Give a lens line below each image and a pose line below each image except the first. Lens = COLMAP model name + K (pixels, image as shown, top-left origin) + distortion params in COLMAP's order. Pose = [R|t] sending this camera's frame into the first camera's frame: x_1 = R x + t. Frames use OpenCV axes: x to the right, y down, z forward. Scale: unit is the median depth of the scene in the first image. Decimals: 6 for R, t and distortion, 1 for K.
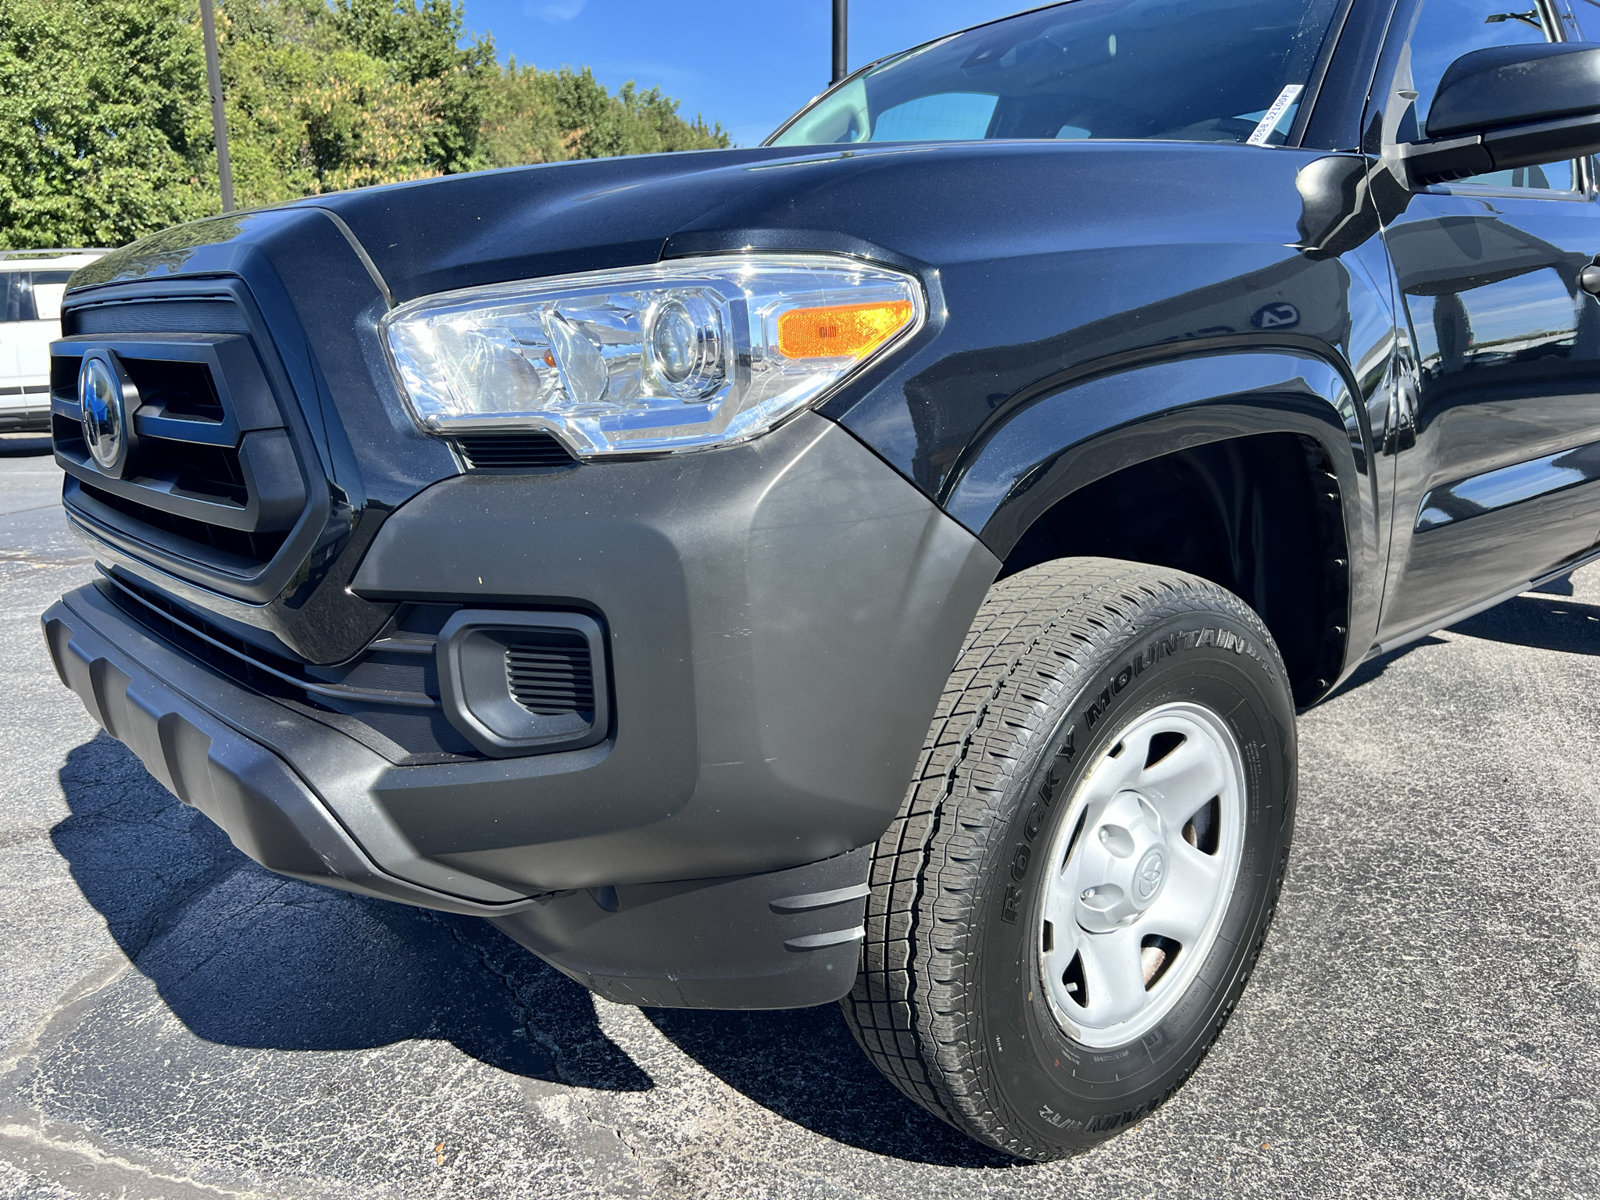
lens RADIAL K [[1212.2, 0, 787.9], [0, 1212.2, 604.5], [0, 0, 1]] dist [0.056353, -0.062555]
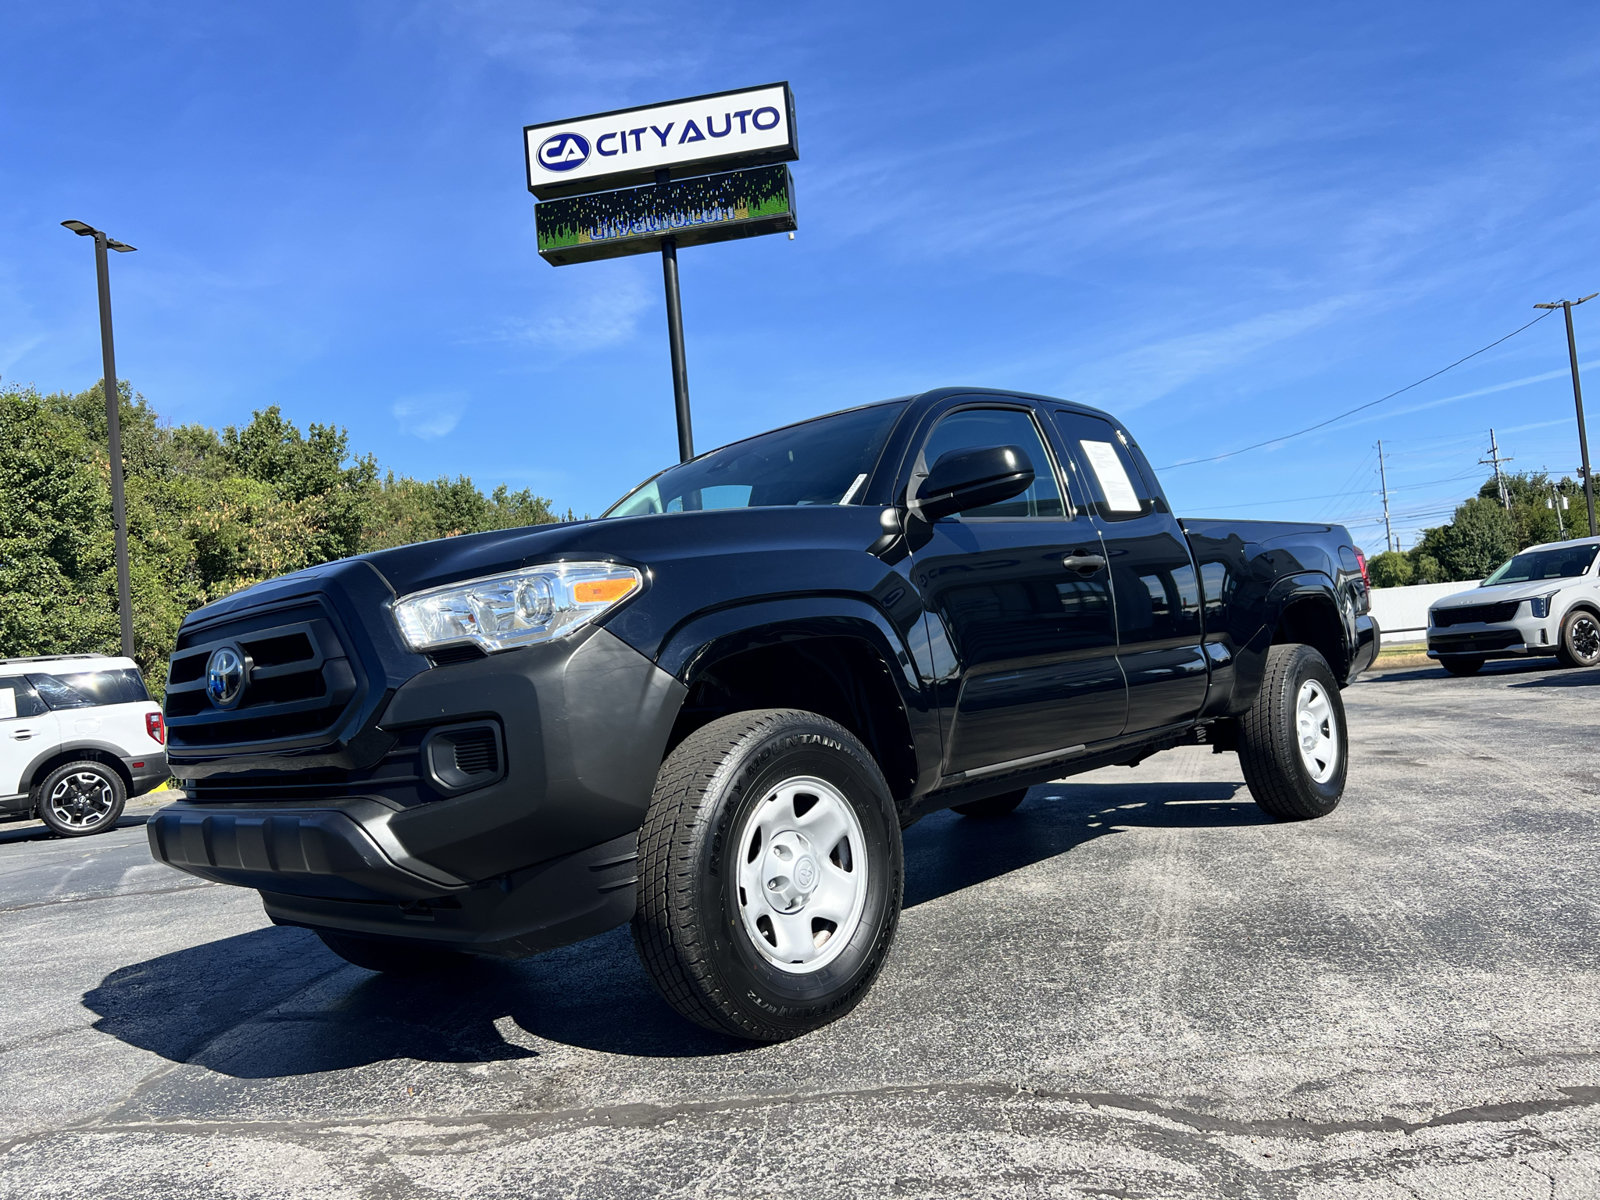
lens RADIAL K [[1212.2, 0, 793.8], [0, 1212.2, 597.7], [0, 0, 1]] dist [0.056353, -0.062555]
pose [[0.991288, -0.074737, 0.108456, 0.098389], [0.103495, 0.951290, -0.290408, 0.319544], [-0.081469, 0.299103, 0.950737, -0.782741]]
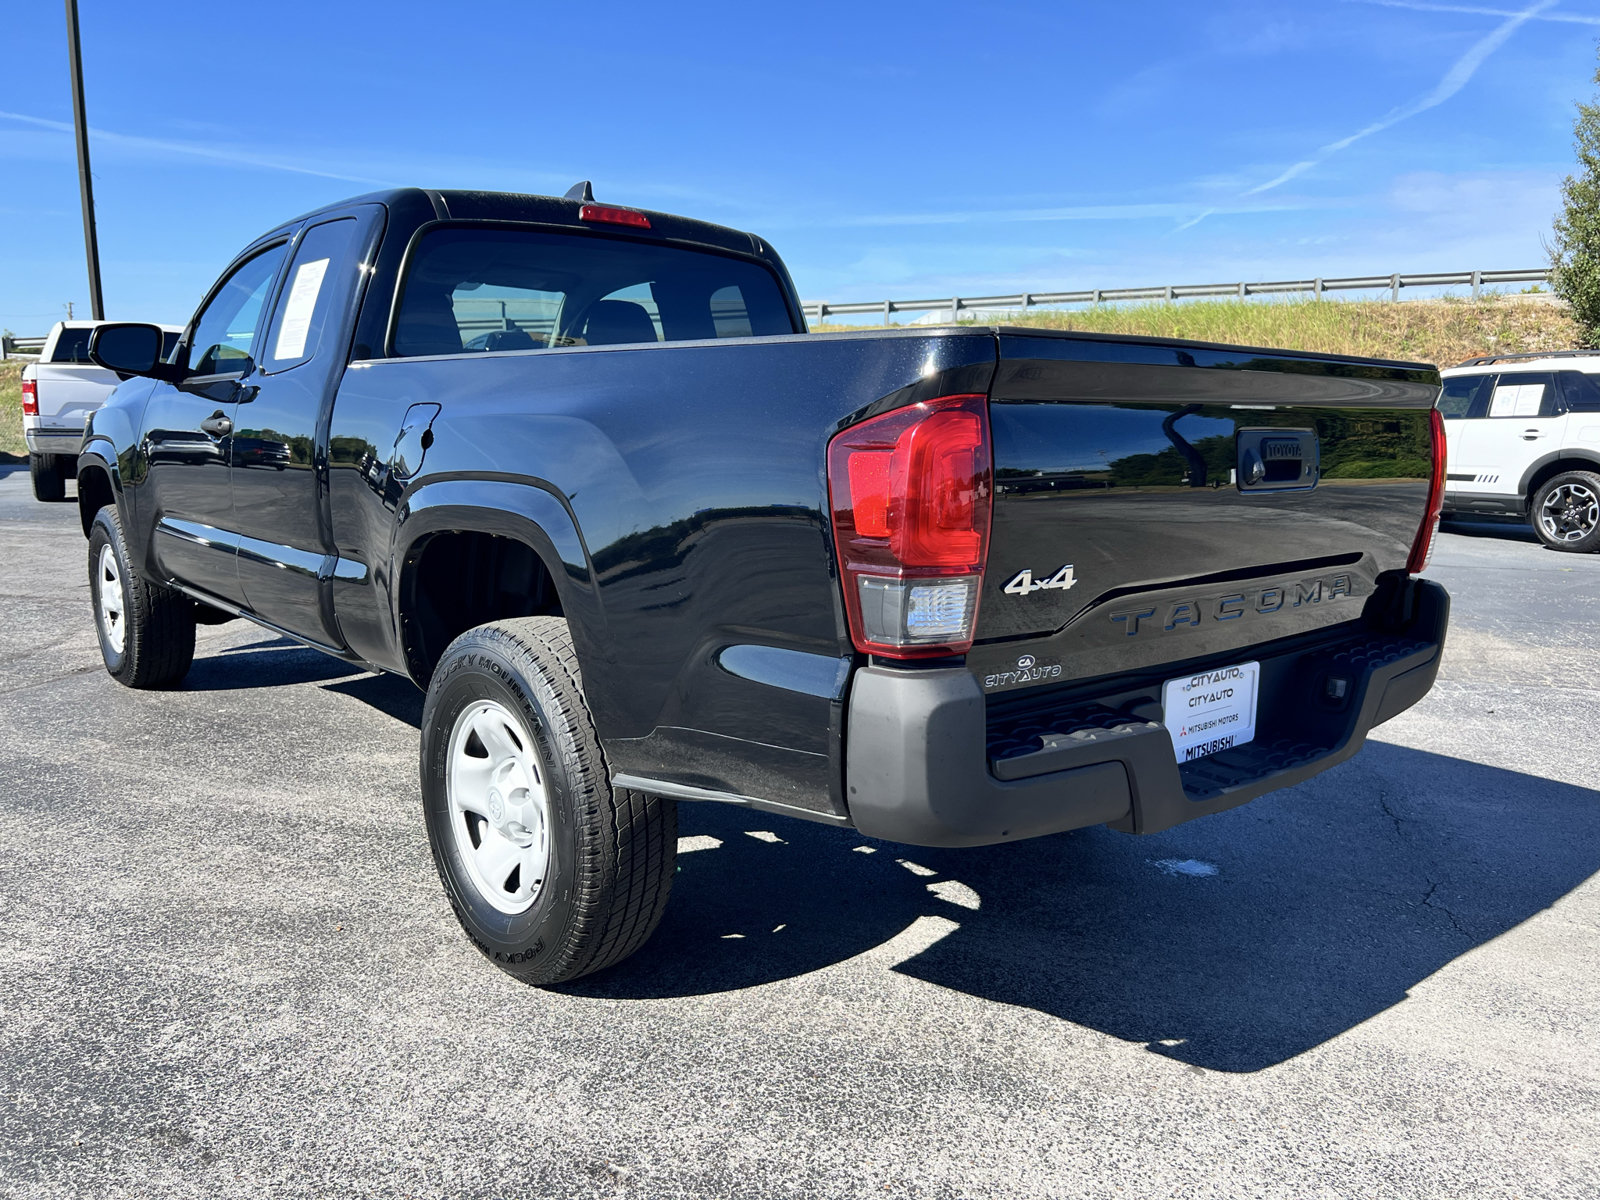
lens RADIAL K [[1212.2, 0, 797.1], [0, 1212.2, 611.3], [0, 0, 1]] dist [0.056353, -0.062555]
pose [[-0.009873, 0.187885, -0.982141, 3.077426], [-0.243574, 0.952153, 0.184596, -0.668298], [0.969832, 0.241047, 0.036364, 2.222175]]
